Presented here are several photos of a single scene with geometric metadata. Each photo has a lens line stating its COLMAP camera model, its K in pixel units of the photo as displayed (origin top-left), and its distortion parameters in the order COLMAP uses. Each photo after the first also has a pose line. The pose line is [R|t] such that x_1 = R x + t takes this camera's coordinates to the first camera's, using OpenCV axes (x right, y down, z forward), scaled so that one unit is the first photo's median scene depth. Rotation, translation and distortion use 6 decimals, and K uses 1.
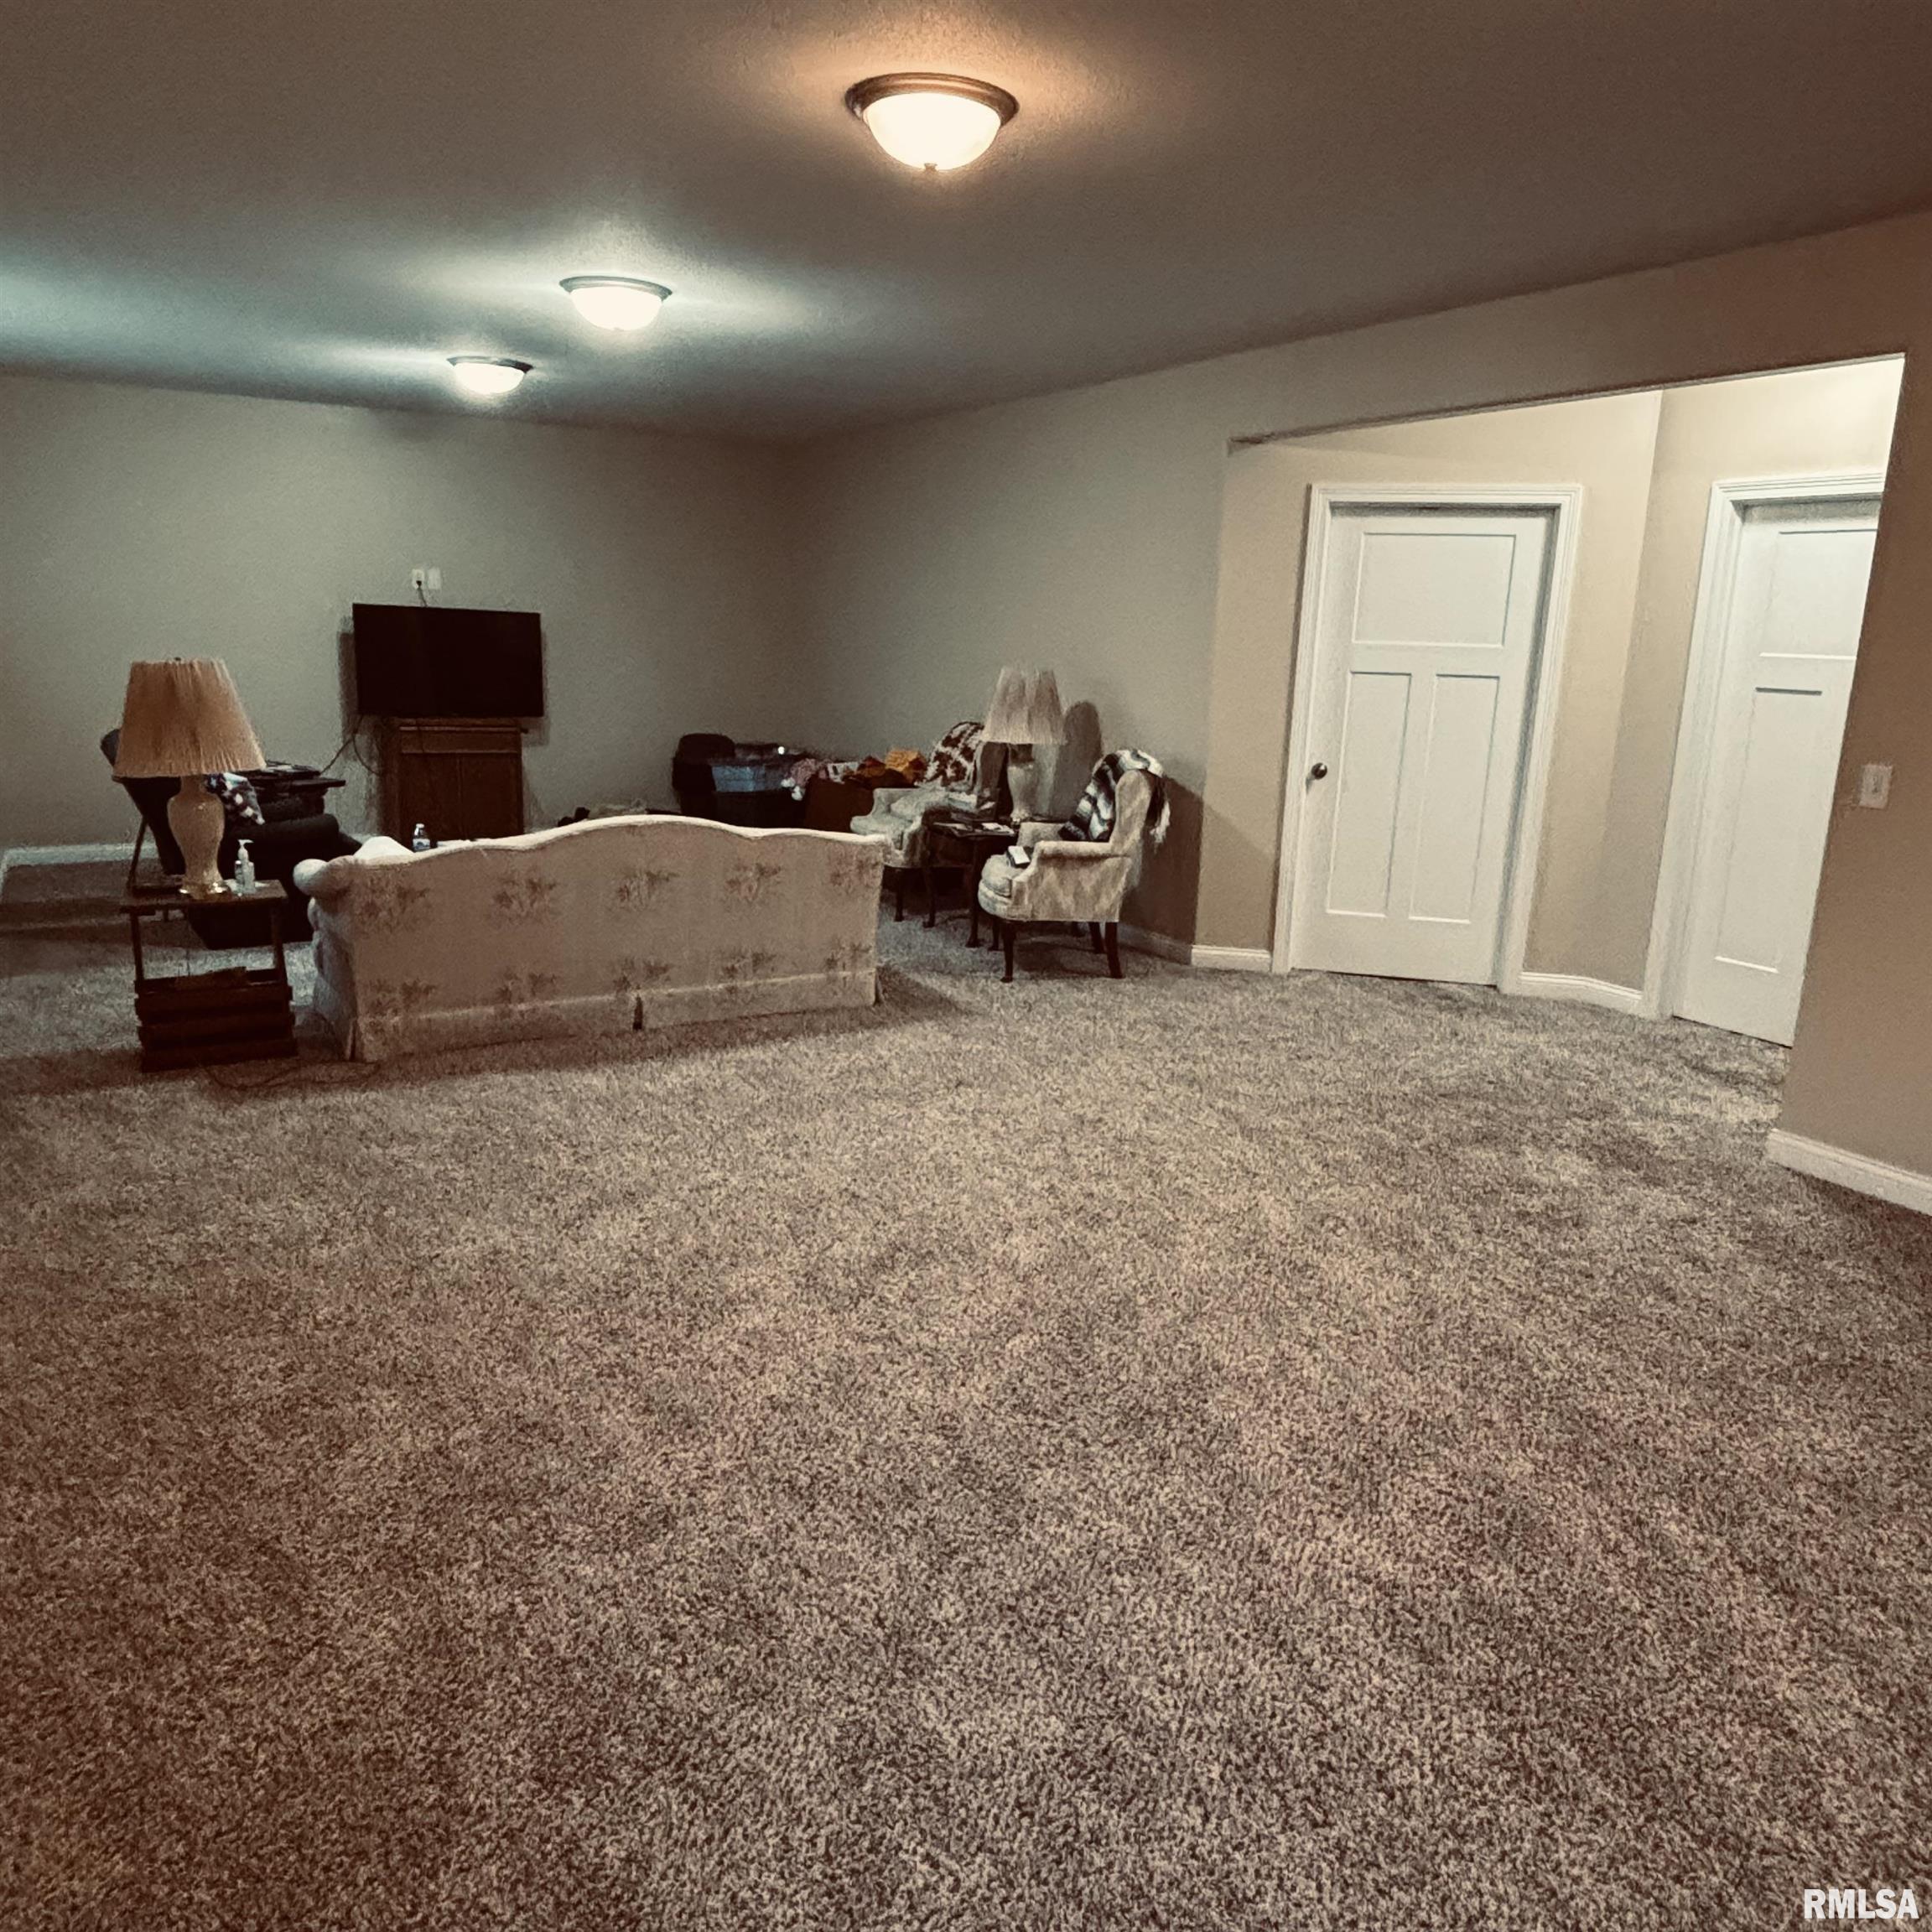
lens RADIAL K [[1405.1, 0, 966.2], [0, 1405.1, 964.4], [0, 0, 1]] dist [-0.004004, -0.005526]
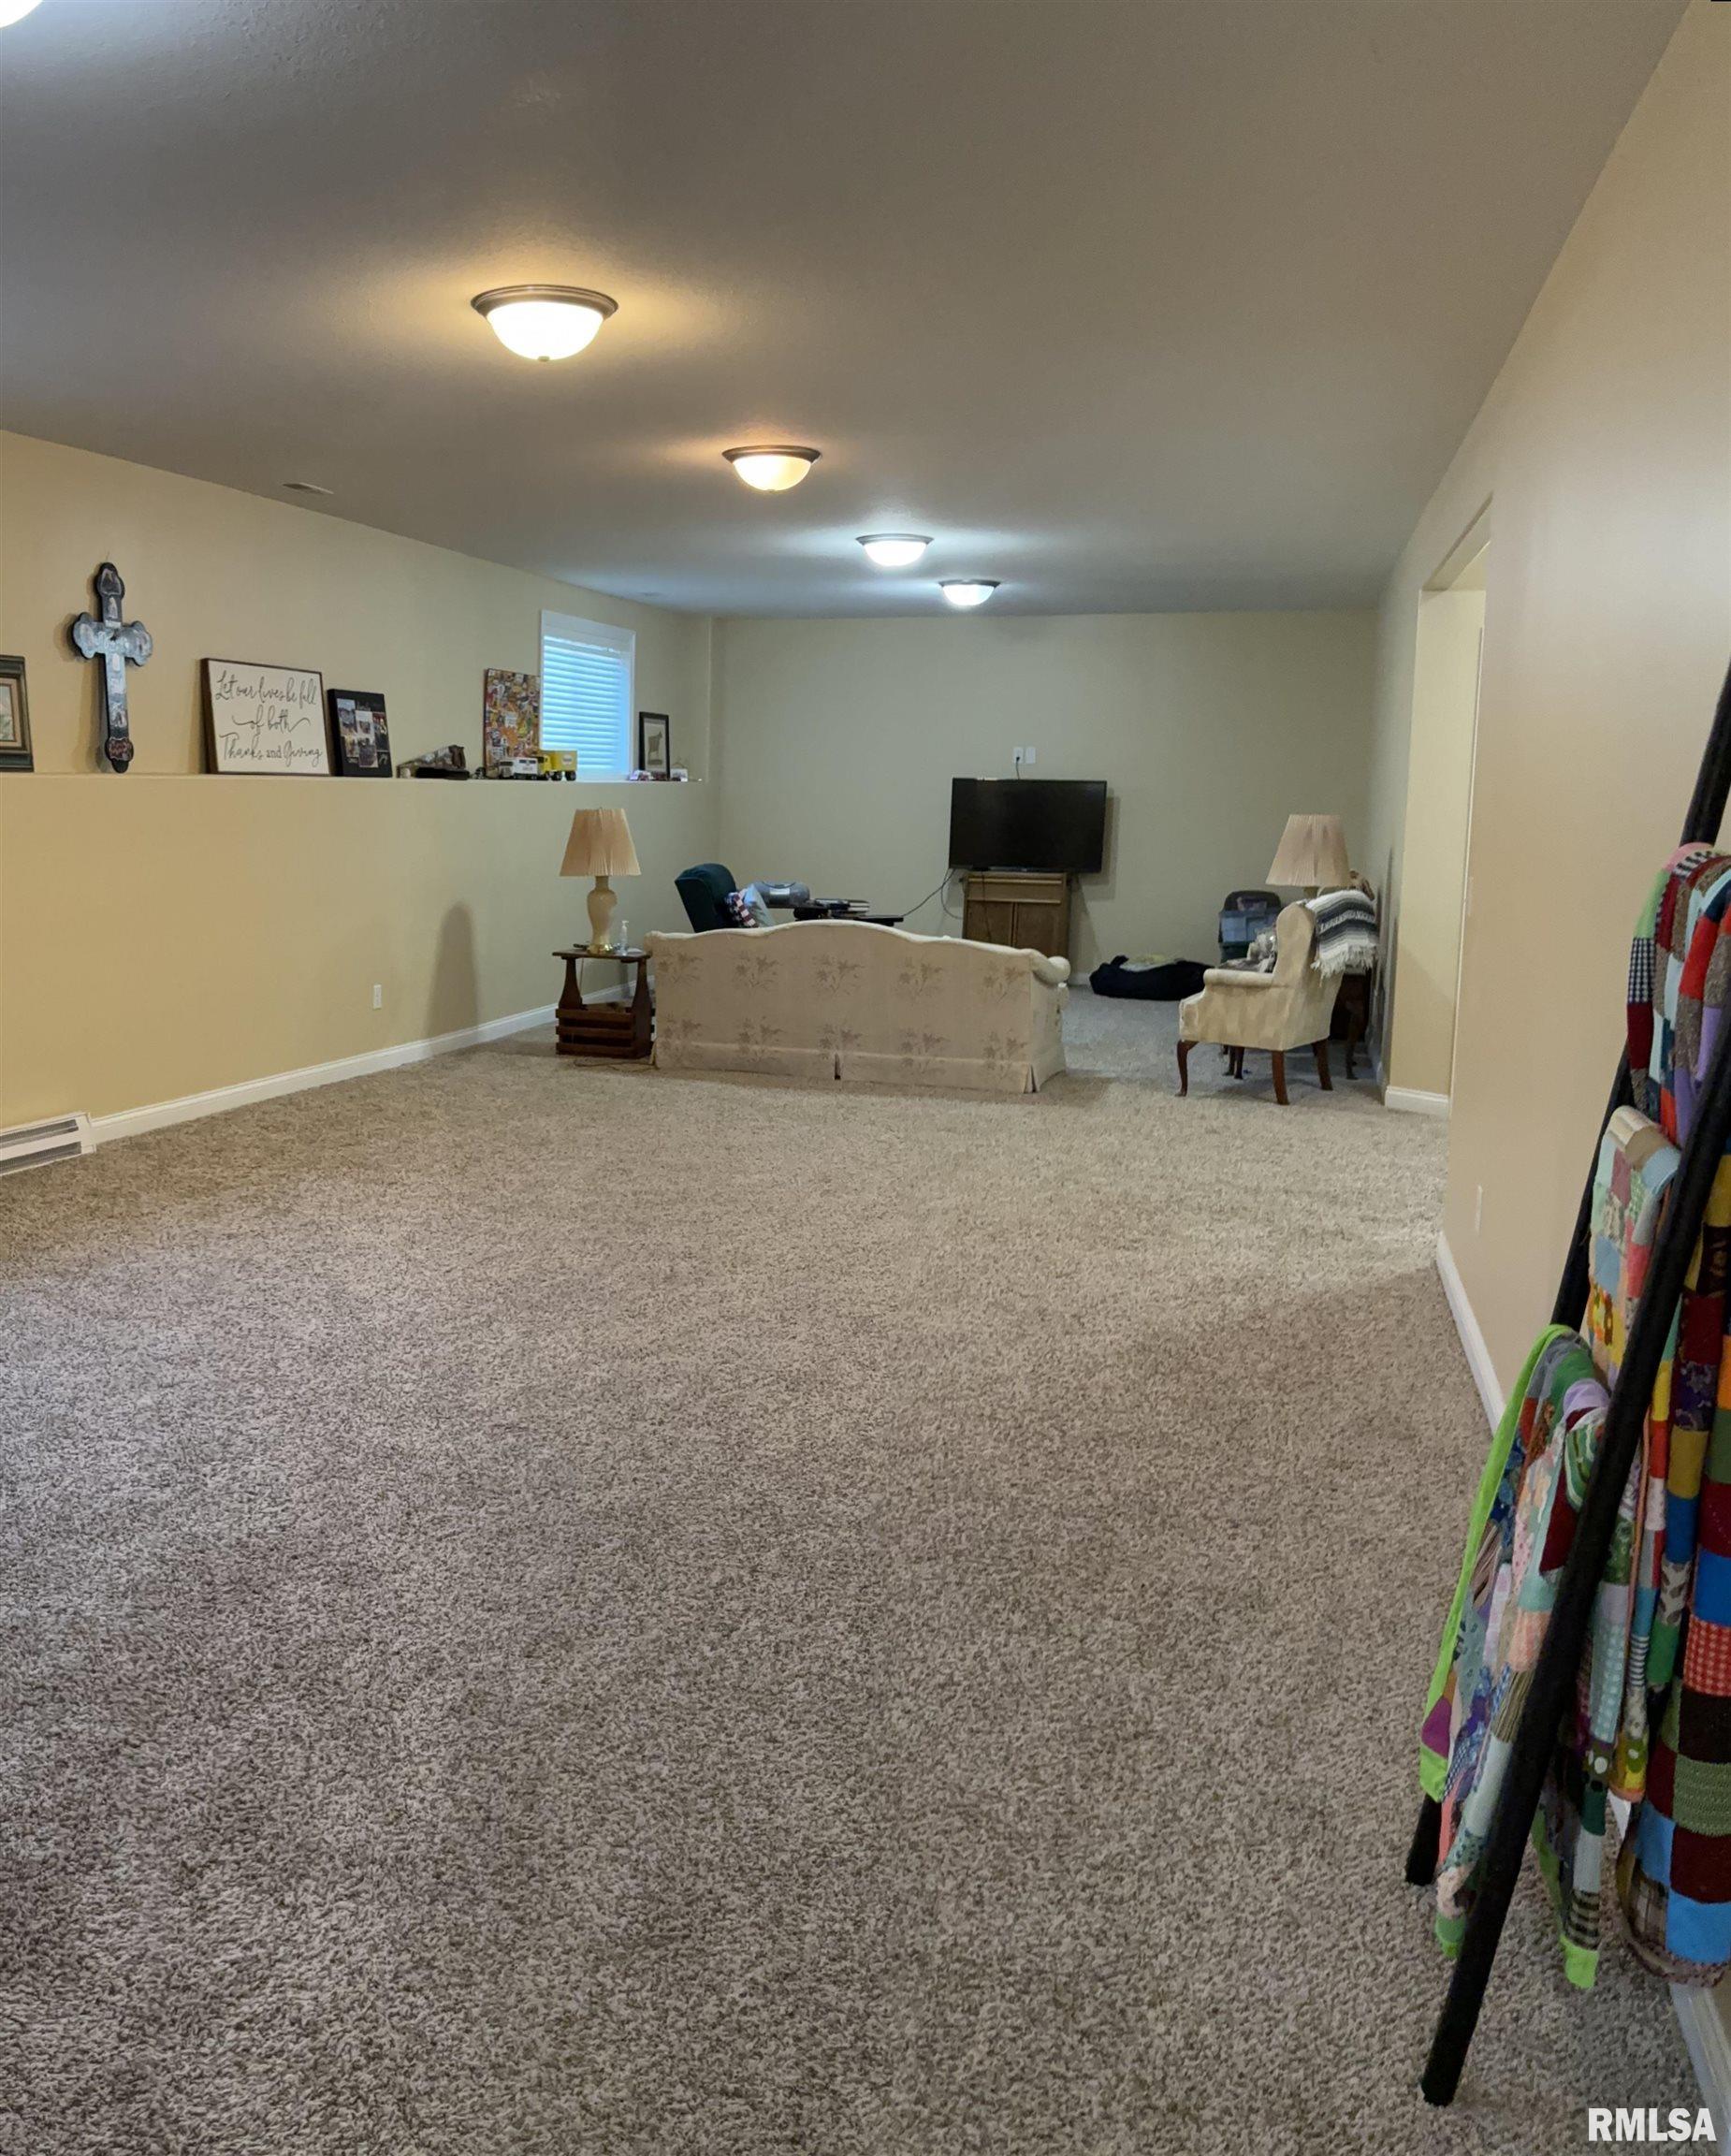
lens RADIAL K [[1660.7, 0, 868.4], [0, 1660.7, 1206.0], [0, 0, 1]] dist [-0.034500, -0.053507]
pose [[0.705166, 0.141814, -0.694716, 0.794845], [-0.140663, 0.988300, 0.058965, 0.059503], [0.694950, 0.056140, 0.716863, -0.126249]]
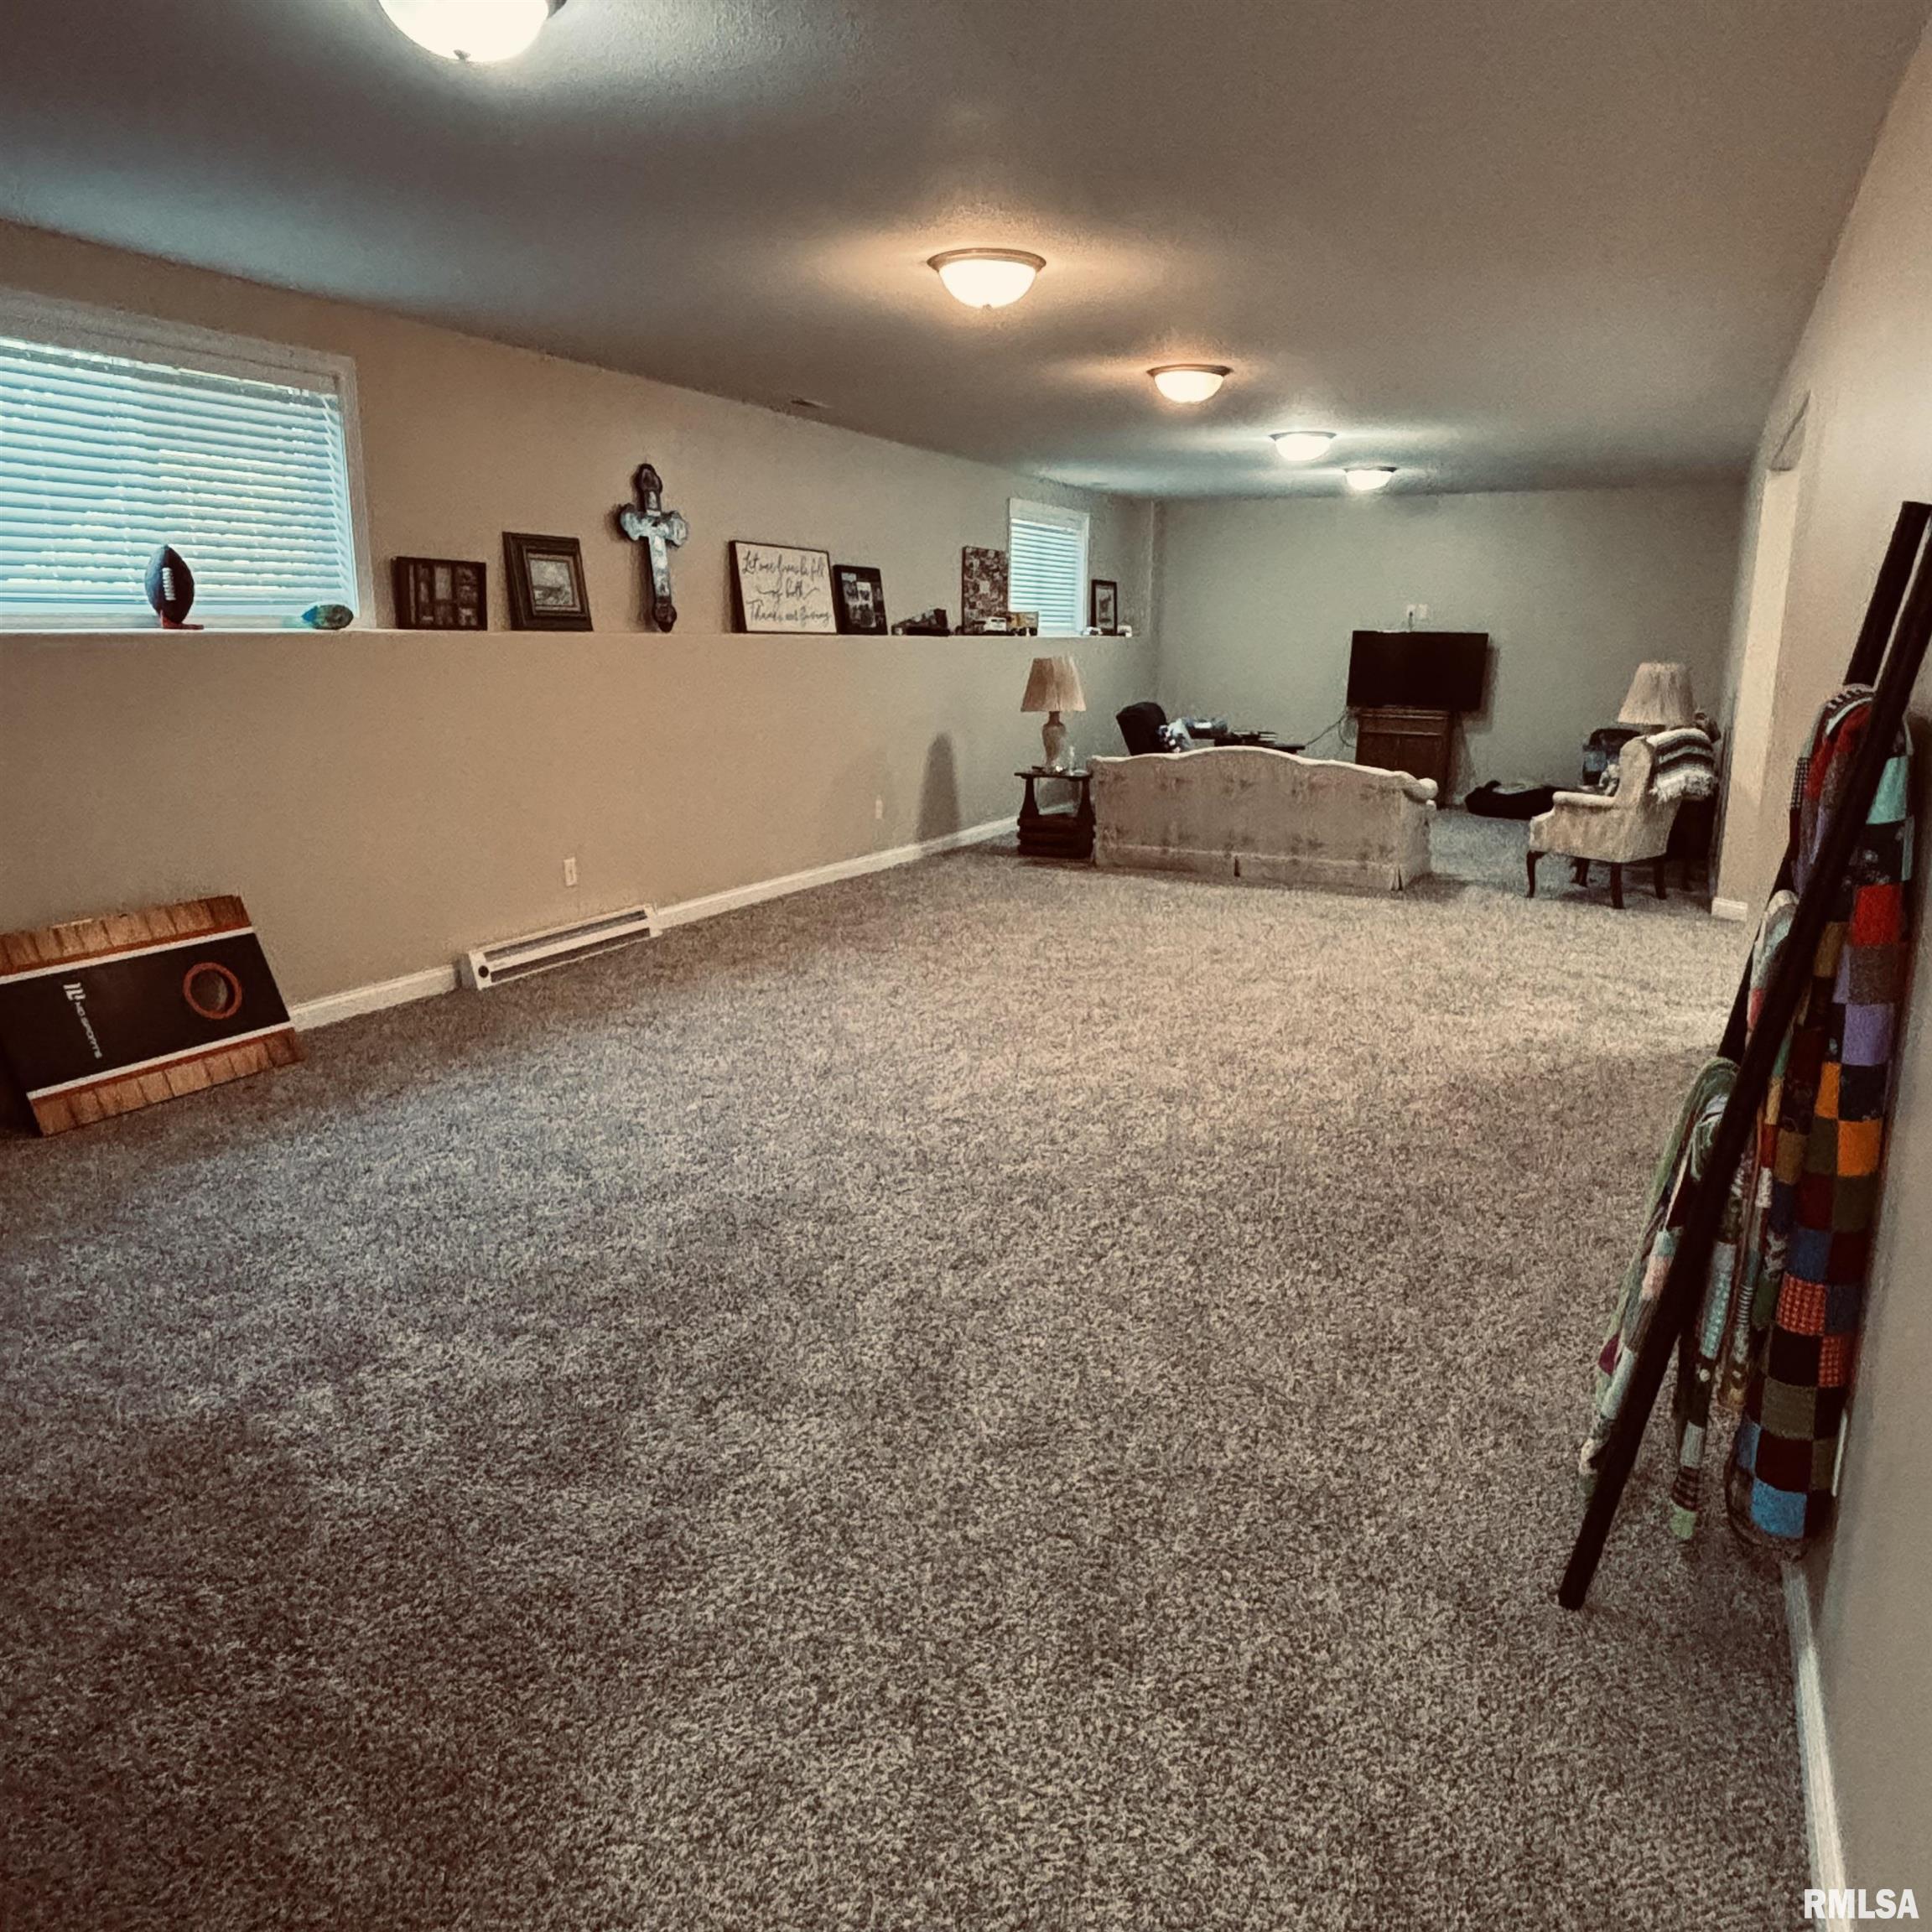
lens RADIAL K [[1405.1, 0, 966.2], [0, 1405.1, 964.4], [0, 0, 1]] dist [-0.004004, -0.005526]
pose [[0.527225, 0.160711, -0.834389, 0.874621], [-0.179250, 0.980889, 0.075666, 0.071161], [0.830604, 0.109671, 0.545957, -0.165549]]
